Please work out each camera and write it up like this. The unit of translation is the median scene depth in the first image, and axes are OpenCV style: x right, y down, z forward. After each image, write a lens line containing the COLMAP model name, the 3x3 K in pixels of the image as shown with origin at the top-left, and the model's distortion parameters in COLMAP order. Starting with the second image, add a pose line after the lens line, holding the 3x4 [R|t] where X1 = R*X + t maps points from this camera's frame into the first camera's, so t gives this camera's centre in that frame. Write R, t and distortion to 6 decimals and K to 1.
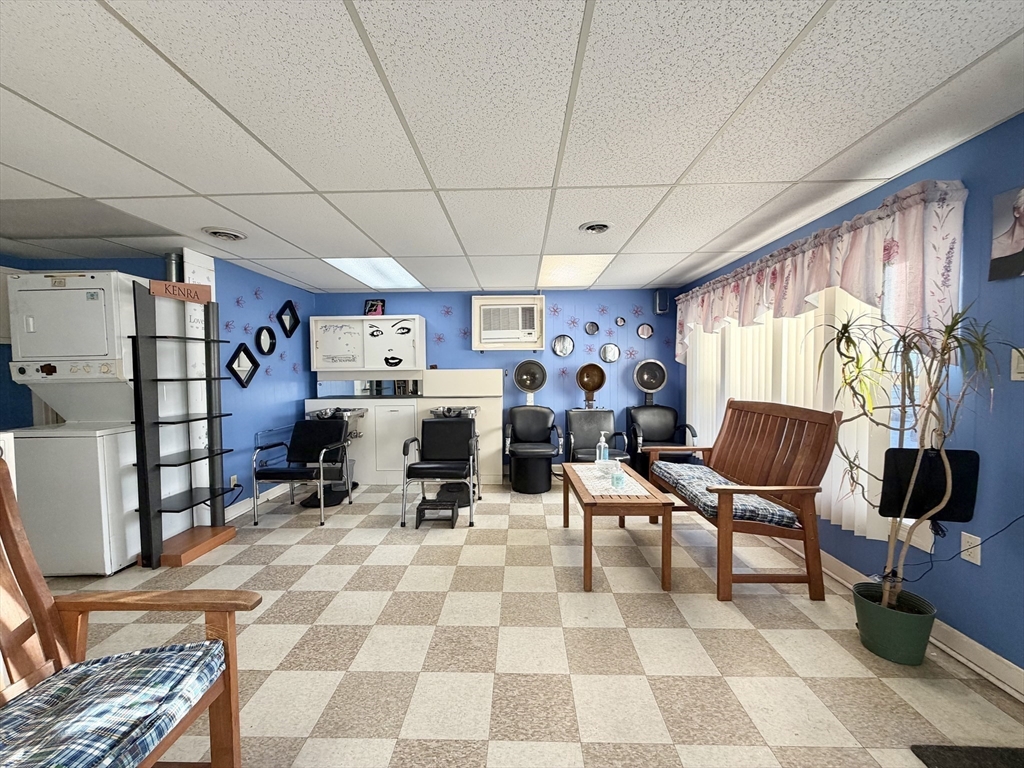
lens RADIAL K [[409.4, 0, 510.2], [0, 409.4, 384.9], [0, 0, 1]] dist [0.001867, 0.000066]
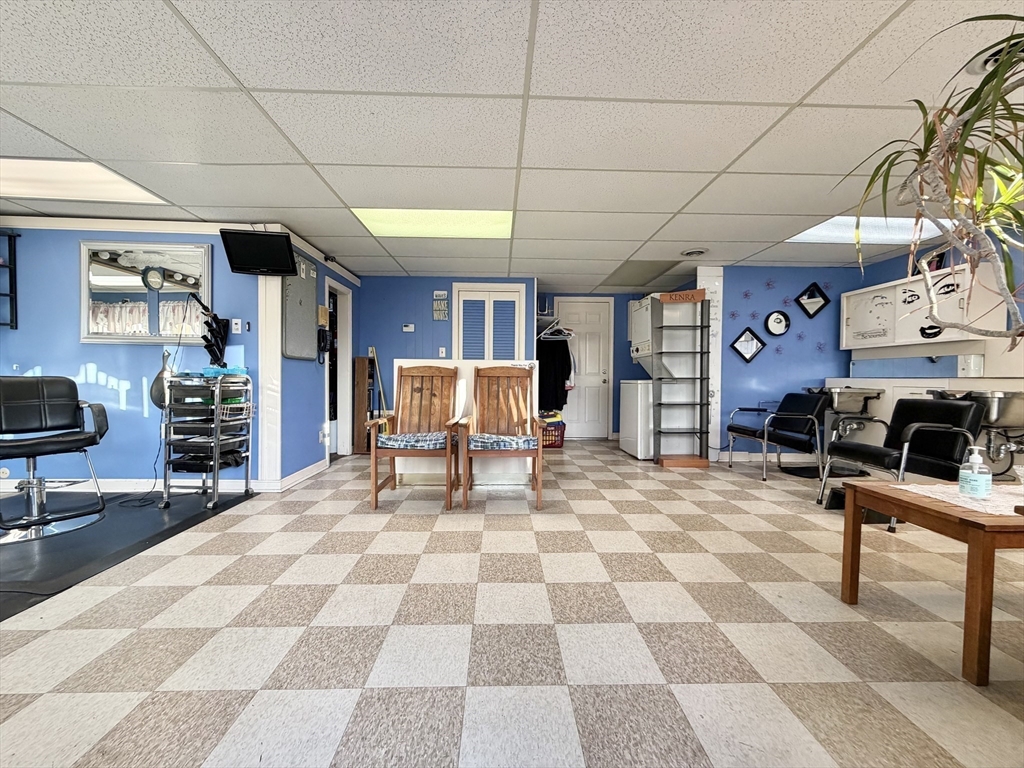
lens RADIAL K [[409.4, 0, 510.8], [0, 409.4, 383.3], [0, 0, 1]] dist [0.001867, 0.000066]
pose [[0.055259, 0.022870, -0.998210, 0.603904], [-0.045597, 0.998752, 0.020359, 0.082776], [0.997430, 0.044390, 0.056233, 0.228904]]
